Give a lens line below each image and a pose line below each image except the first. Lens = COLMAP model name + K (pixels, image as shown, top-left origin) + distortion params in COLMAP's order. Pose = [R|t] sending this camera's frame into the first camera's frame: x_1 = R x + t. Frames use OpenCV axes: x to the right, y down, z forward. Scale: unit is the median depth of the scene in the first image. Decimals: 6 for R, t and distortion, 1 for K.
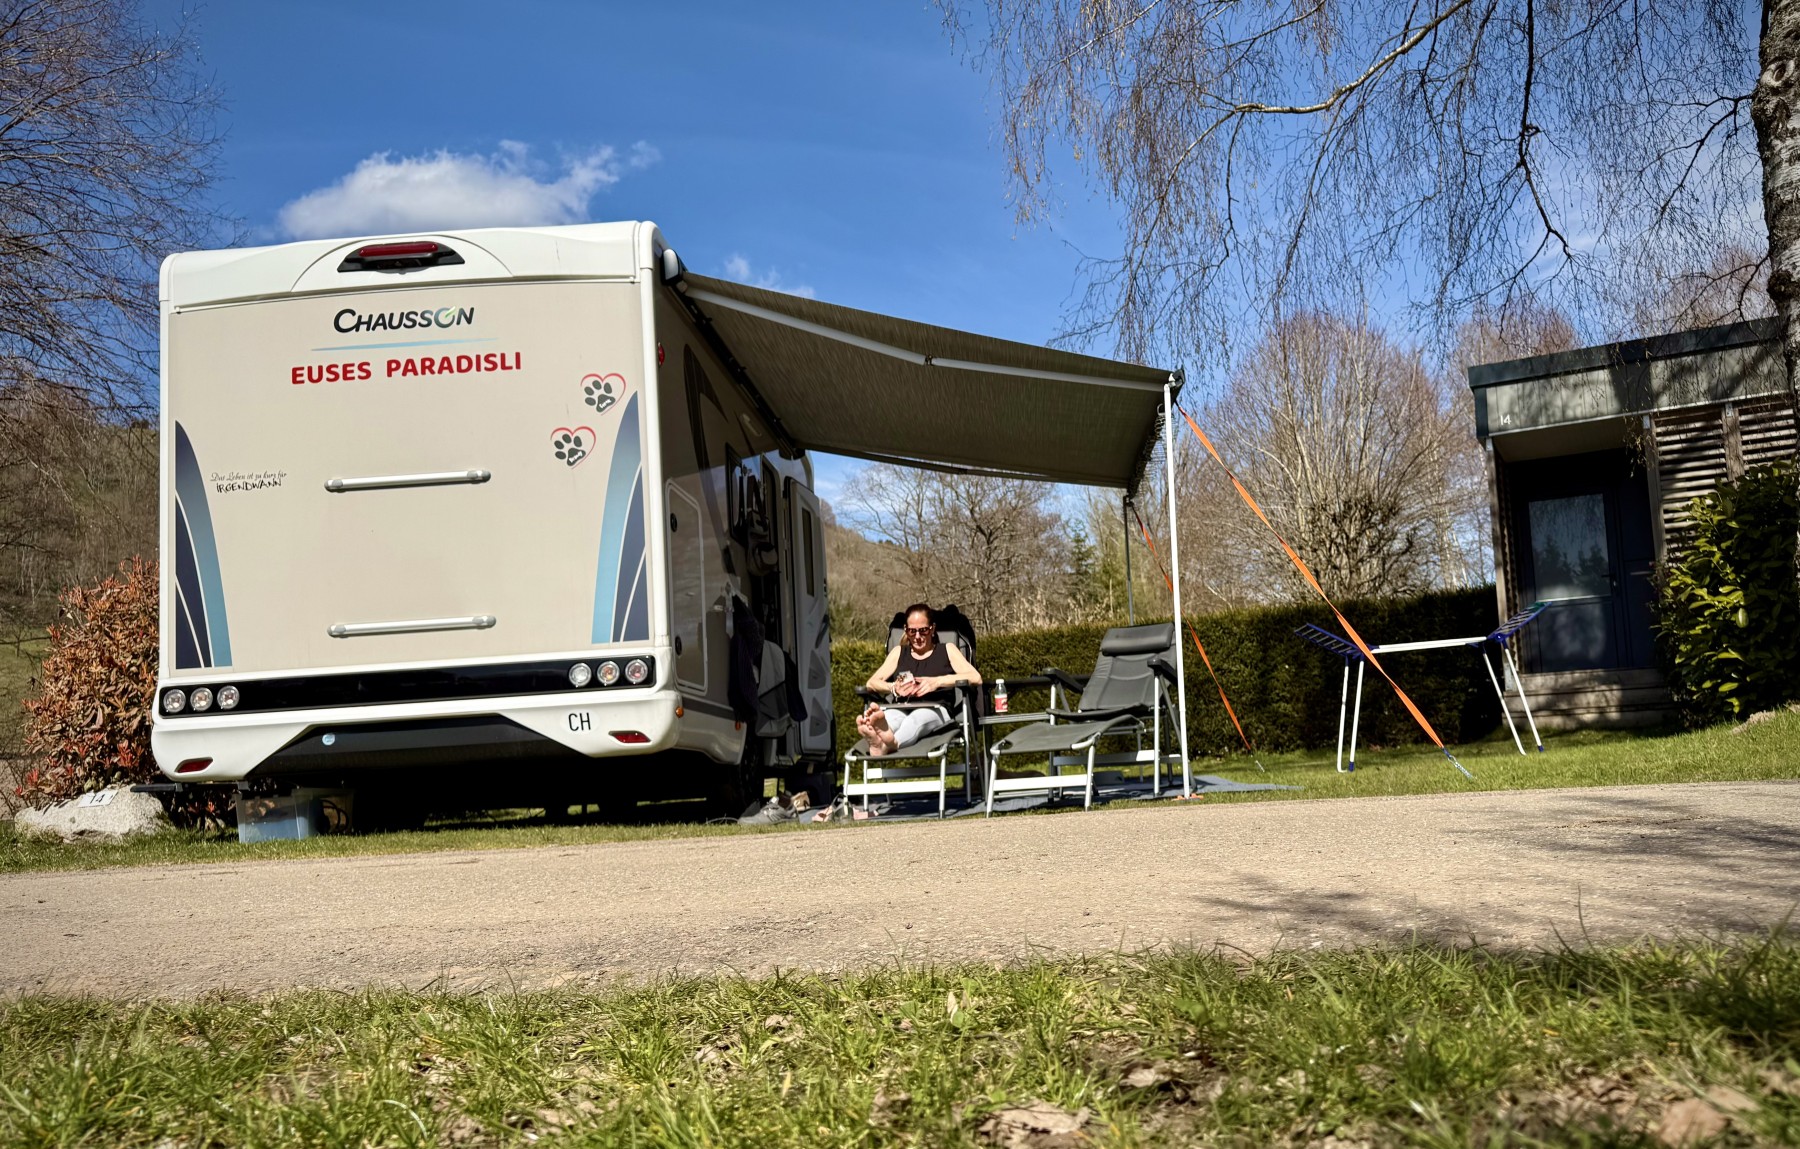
lens RADIAL K [[1297.9, 0, 992.8], [0, 1297.9, 671.0], [0, 0, 1]] dist [0.053813, -0.033686]
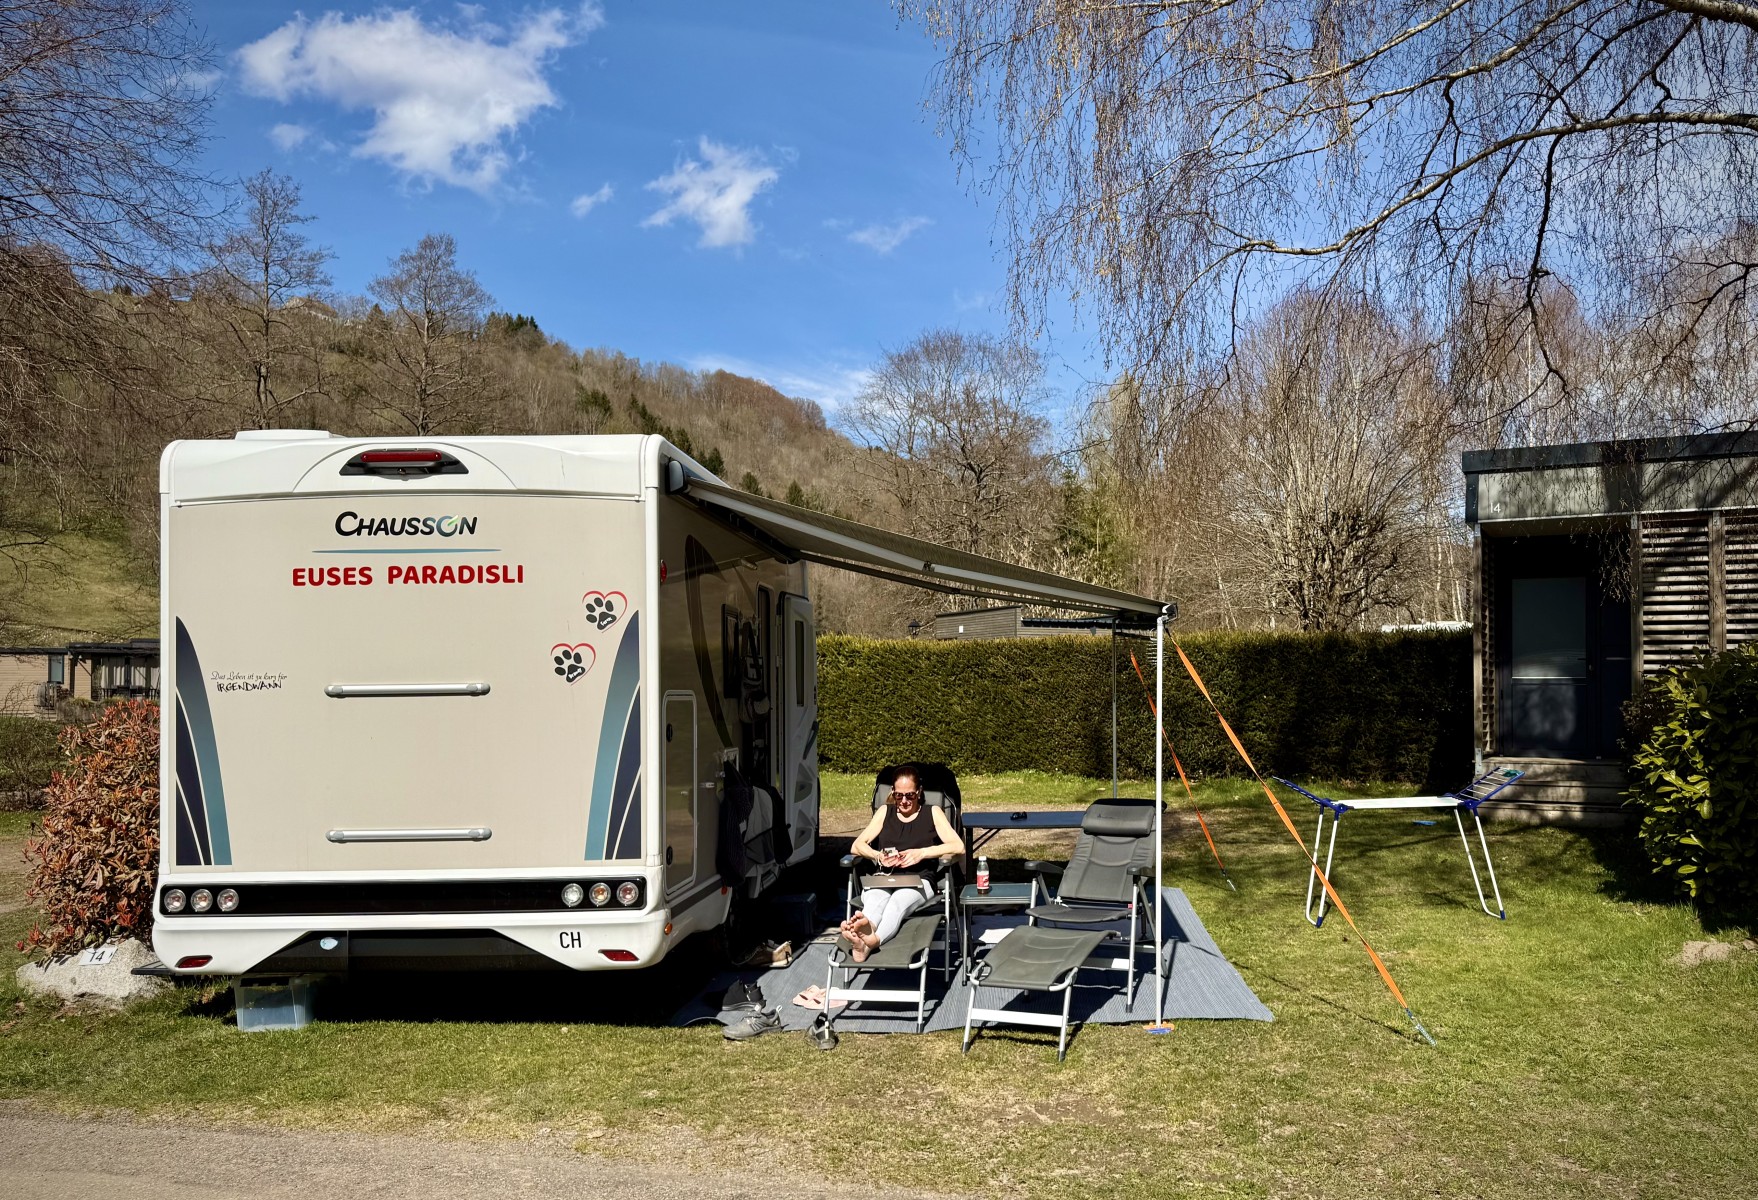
lens RADIAL K [[1280.3, 0, 986.6], [0, 1280.3, 696.1], [0, 0, 1]] dist [0.053571, -0.030974]
pose [[0.998862, 0.046311, 0.011371, -0.008832], [-0.047042, 0.996011, 0.075825, -0.198517], [-0.007814, -0.076274, 0.997056, 0.000364]]
